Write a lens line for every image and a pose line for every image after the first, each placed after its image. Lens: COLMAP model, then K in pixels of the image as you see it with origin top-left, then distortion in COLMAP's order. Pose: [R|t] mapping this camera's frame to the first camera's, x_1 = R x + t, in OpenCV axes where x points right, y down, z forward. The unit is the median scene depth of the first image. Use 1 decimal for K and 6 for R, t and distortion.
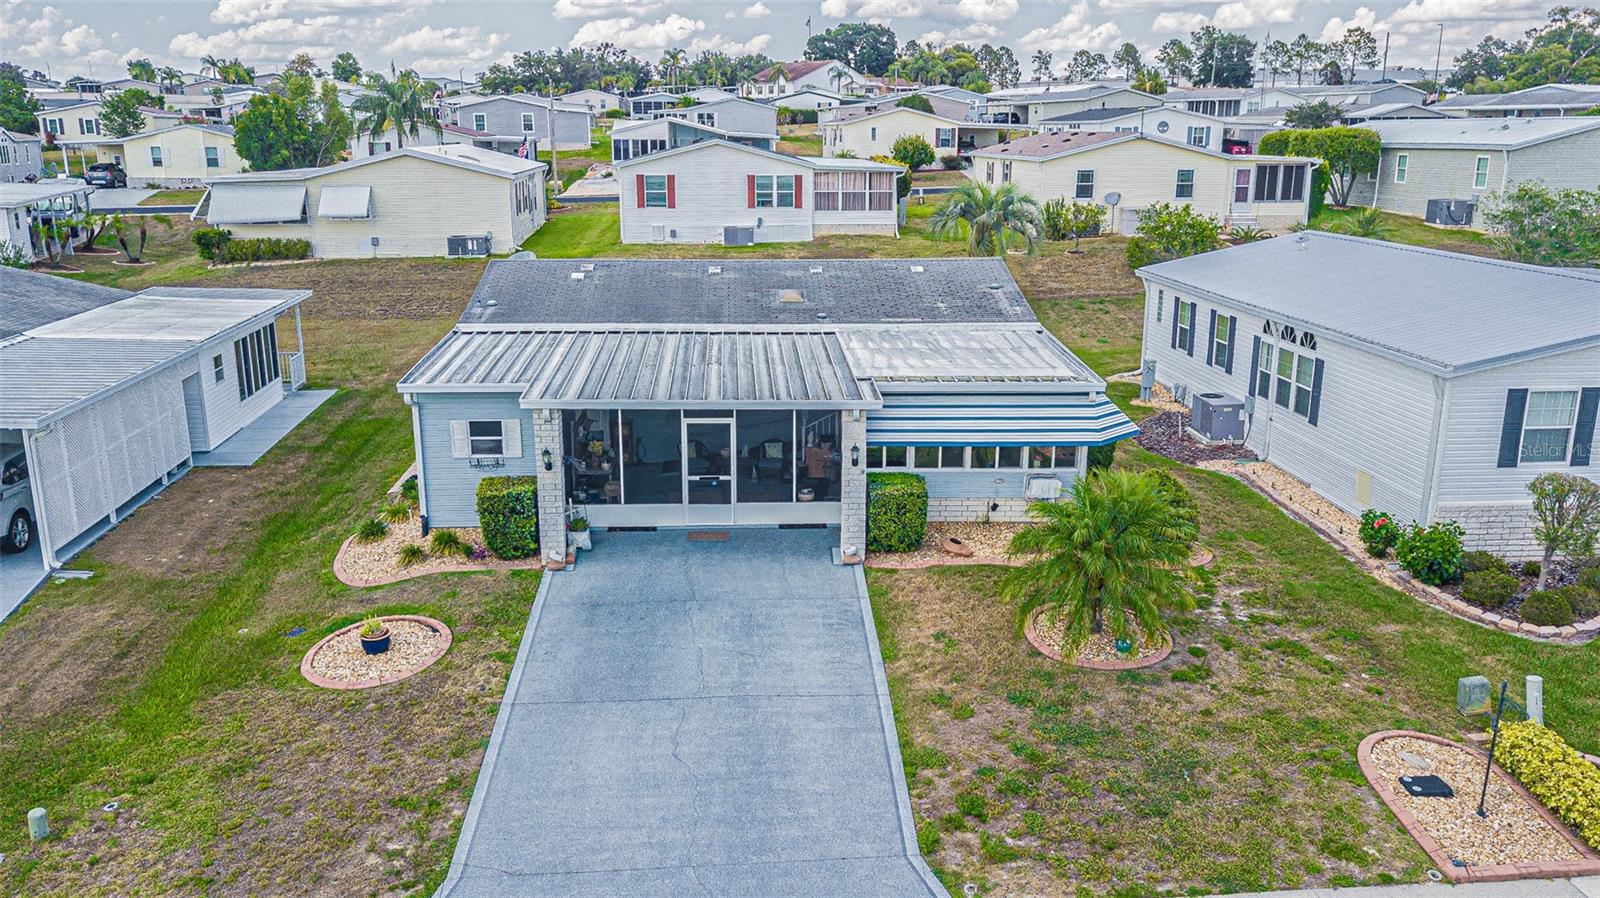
lens RADIAL K [[1246.1, 0, 801.1], [0, 1246.1, 451.6], [0, 0, 1]] dist [0.026053, 0.000787]
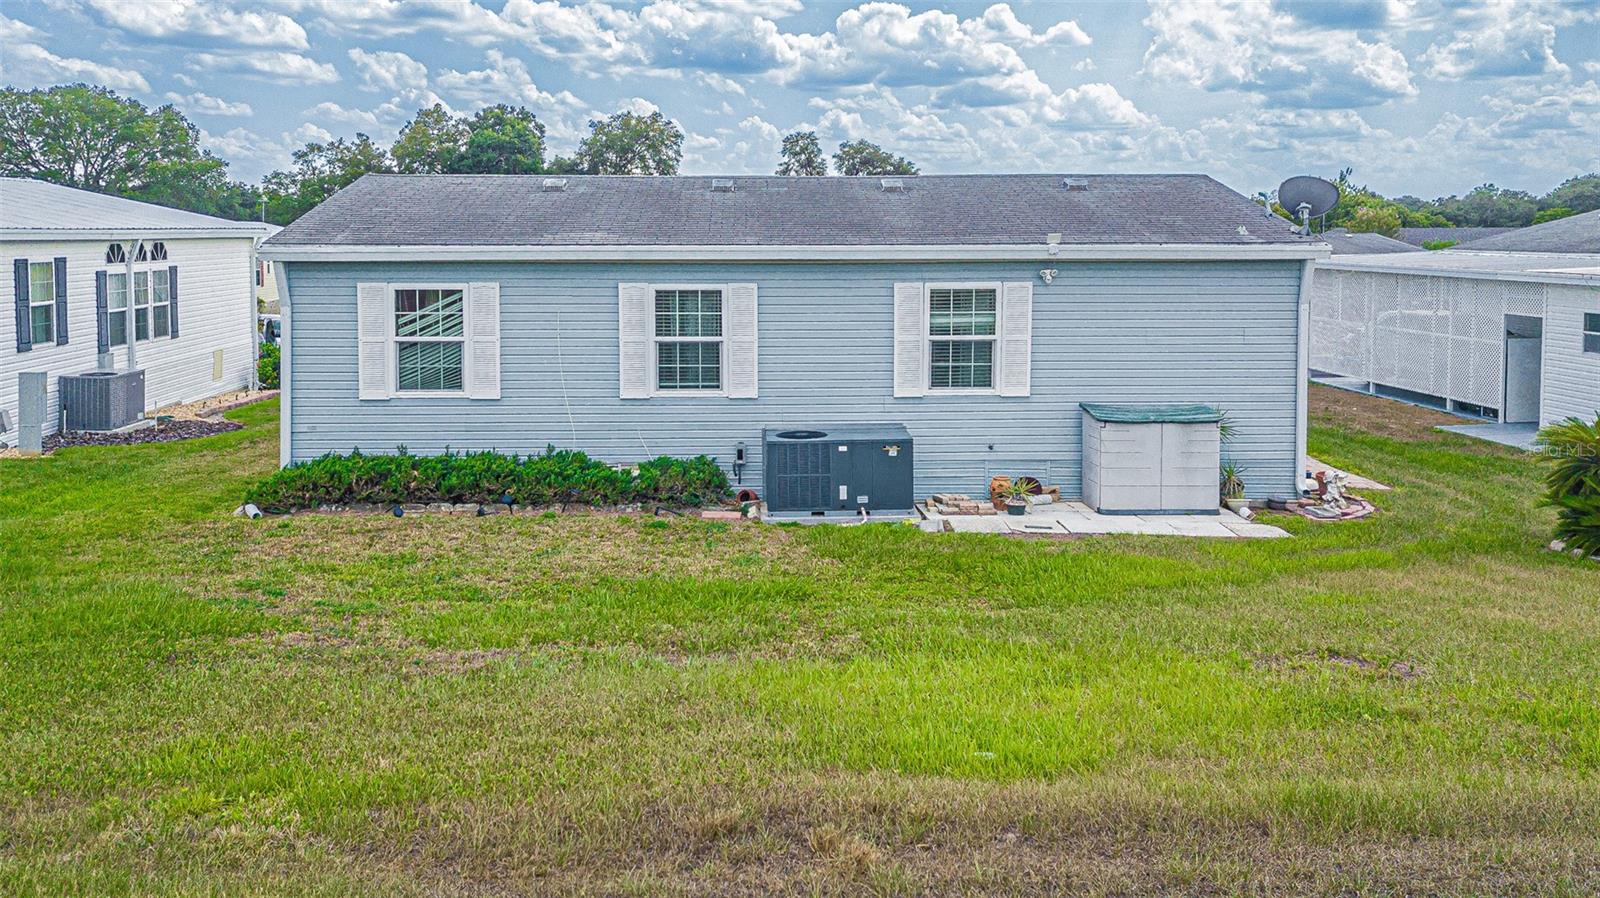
lens RADIAL K [[1310.5, 0, 801.1], [0, 1310.5, 317.0], [0, 0, 1]] dist [0.027632, 0.004252]
pose [[-0.999863, -0.001216, 0.016510, -0.076933], [0.004029, 0.949443, 0.313915, -0.389590], [-0.016057, 0.313938, -0.949308, 2.191770]]
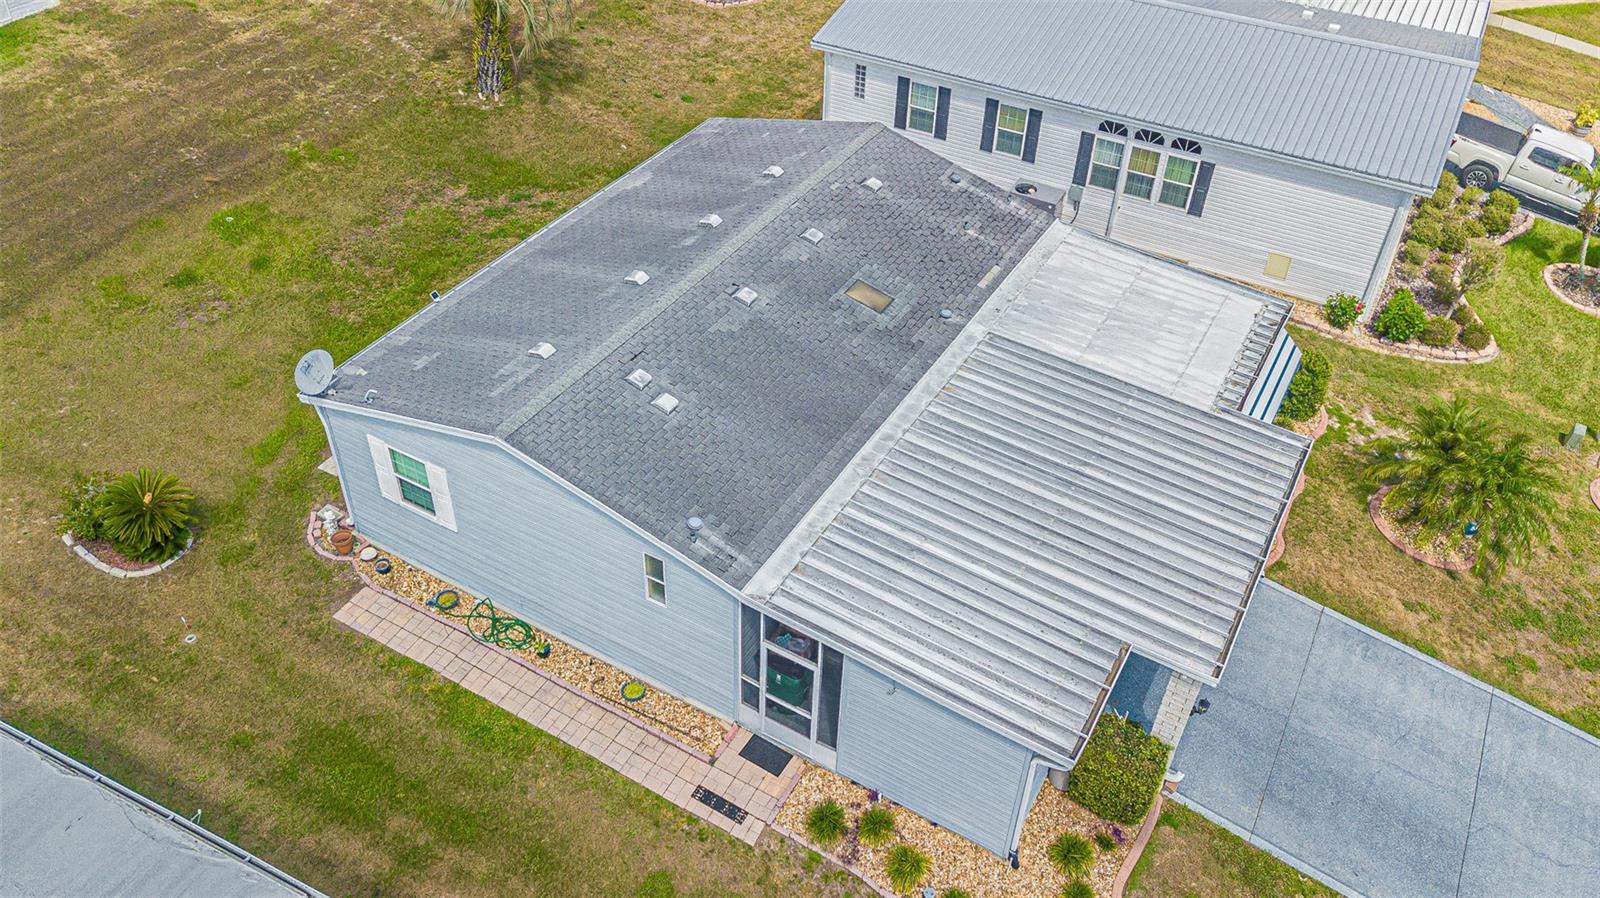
lens RADIAL K [[1217.5, 0, 798.4], [0, 1217.5, 442.7], [0, 0, 1]] dist [0.007258, 0.005700]
pose [[0.545038, -0.526405, 0.652558, -0.736996], [0.179136, 0.833470, 0.522722, -0.577393], [-0.819051, -0.168007, 0.548571, 0.740516]]
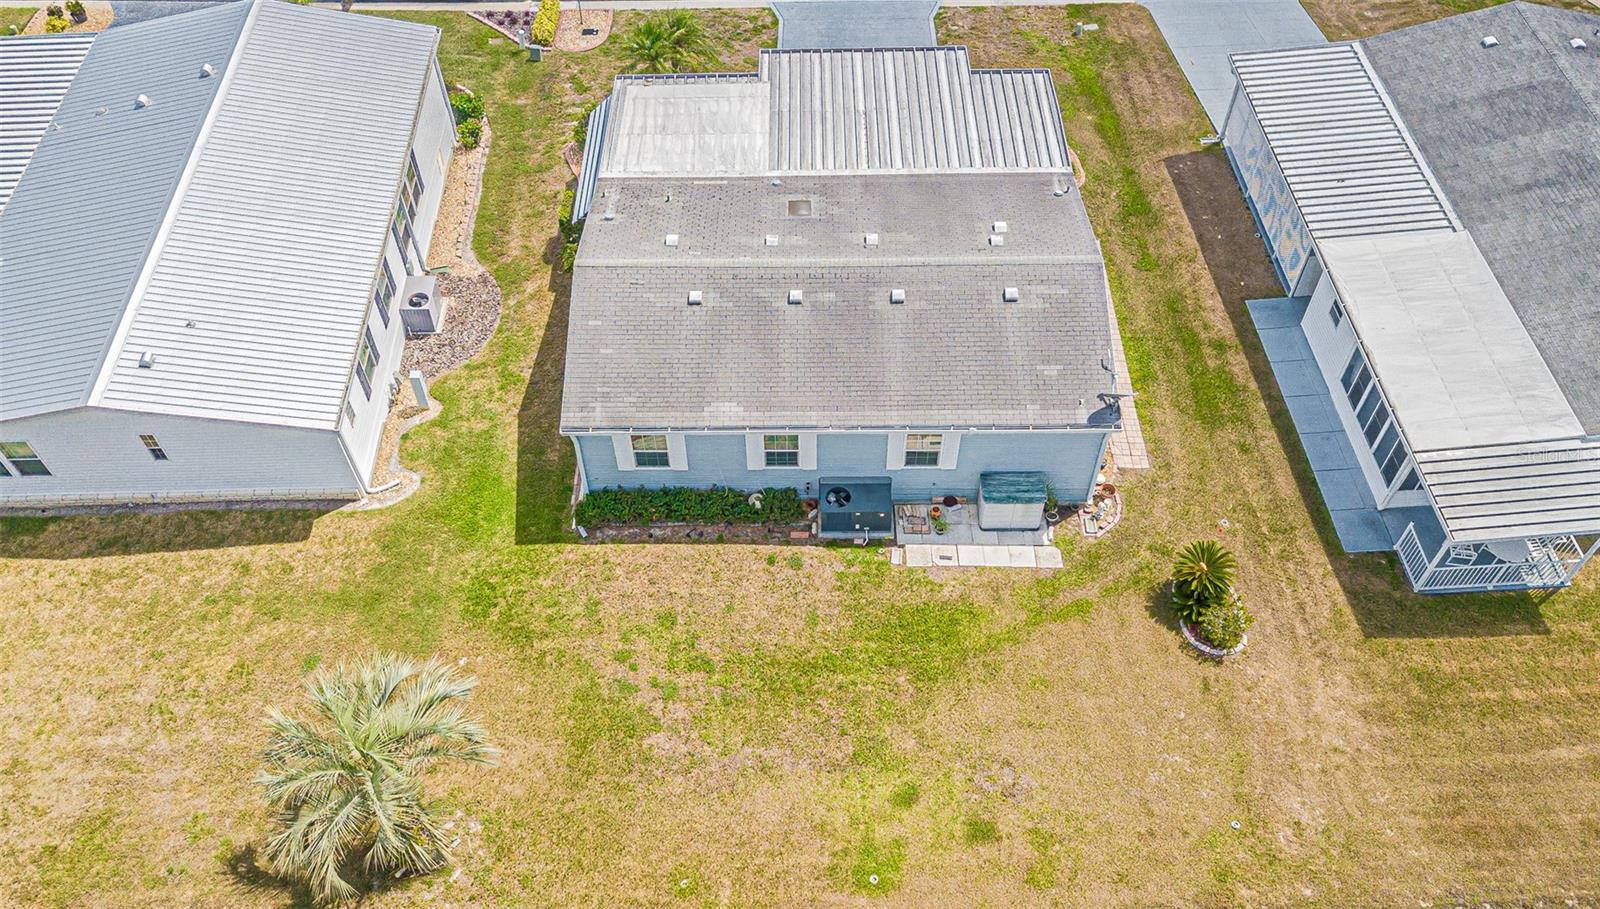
lens RADIAL K [[1263.6, 0, 799.8], [0, 1263.6, 452.4], [0, 0, 1]] dist [0.071331, -0.158394]
pose [[-0.998437, -0.039262, 0.039777, -0.076623], [0.020727, 0.400827, 0.915919, -1.338920], [-0.051904, 0.915312, -0.399387, 2.058133]]
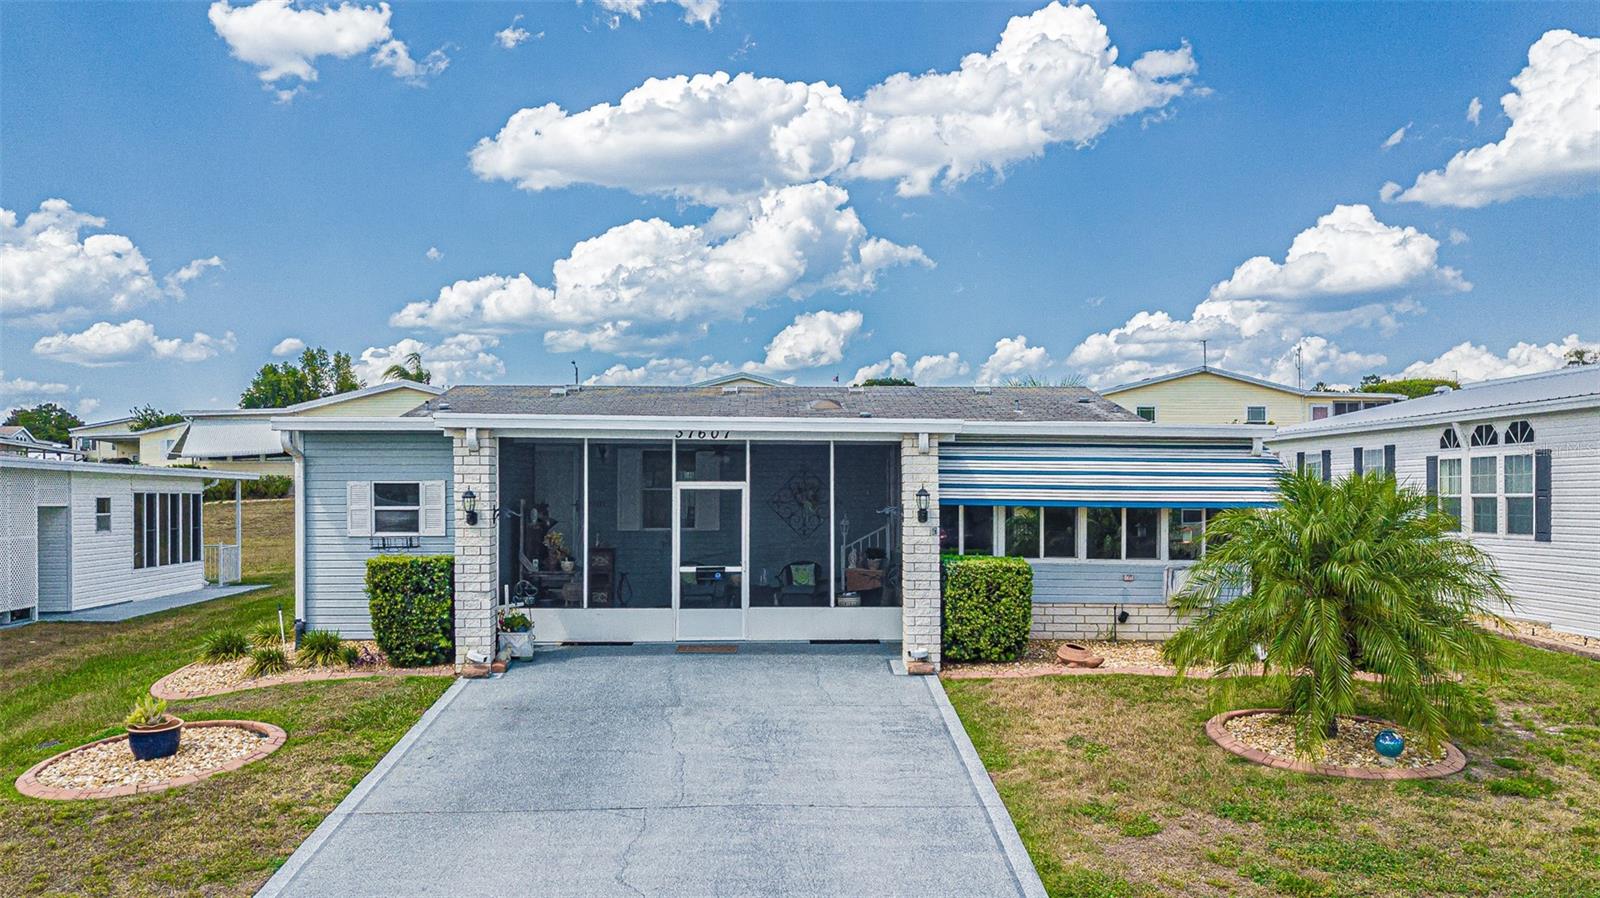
lens RADIAL K [[1239.2, 0, 798.8], [0, 1239.2, 503.1], [0, 0, 1]] dist [0.011966, 0.006258]
pose [[0.999688, -0.003133, -0.024761, -0.007353], [-0.003086, 0.968964, -0.247184, 0.158361], [0.024767, 0.247183, 0.968652, 0.323007]]
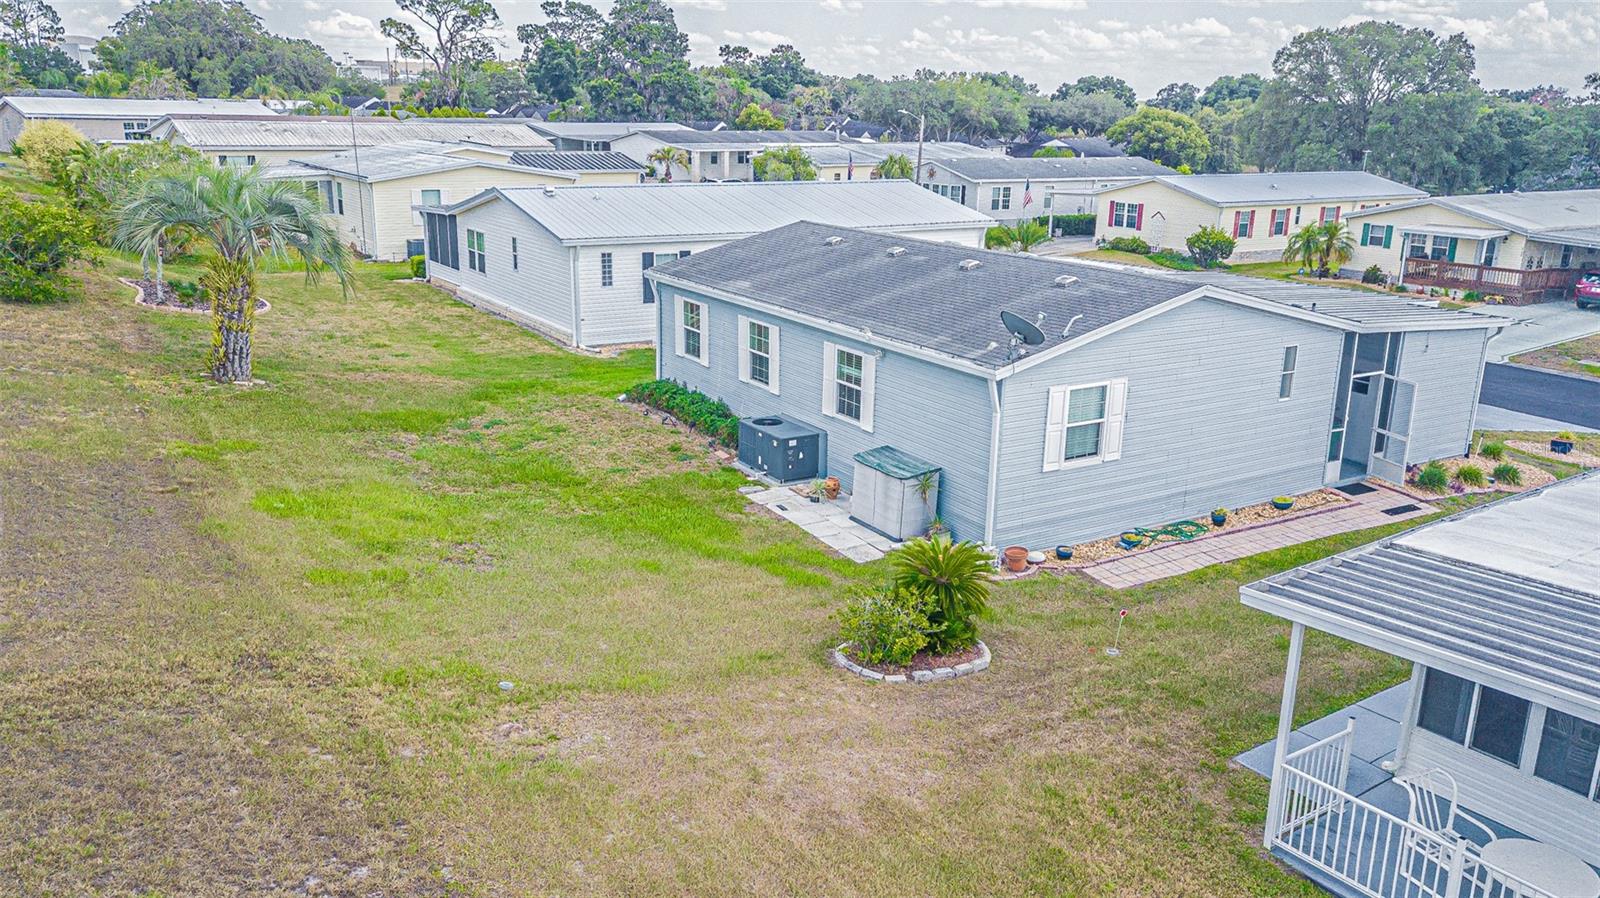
lens RADIAL K [[1220.2, 0, 800.8], [0, 1220.2, 458.9], [0, 0, 1]] dist [0.024078, 0.007906]
pose [[-0.476352, -0.253116, 0.842034, -0.963397], [0.200081, 0.901338, 0.384132, -0.488451], [-0.856187, 0.351457, -0.378710, 1.957773]]
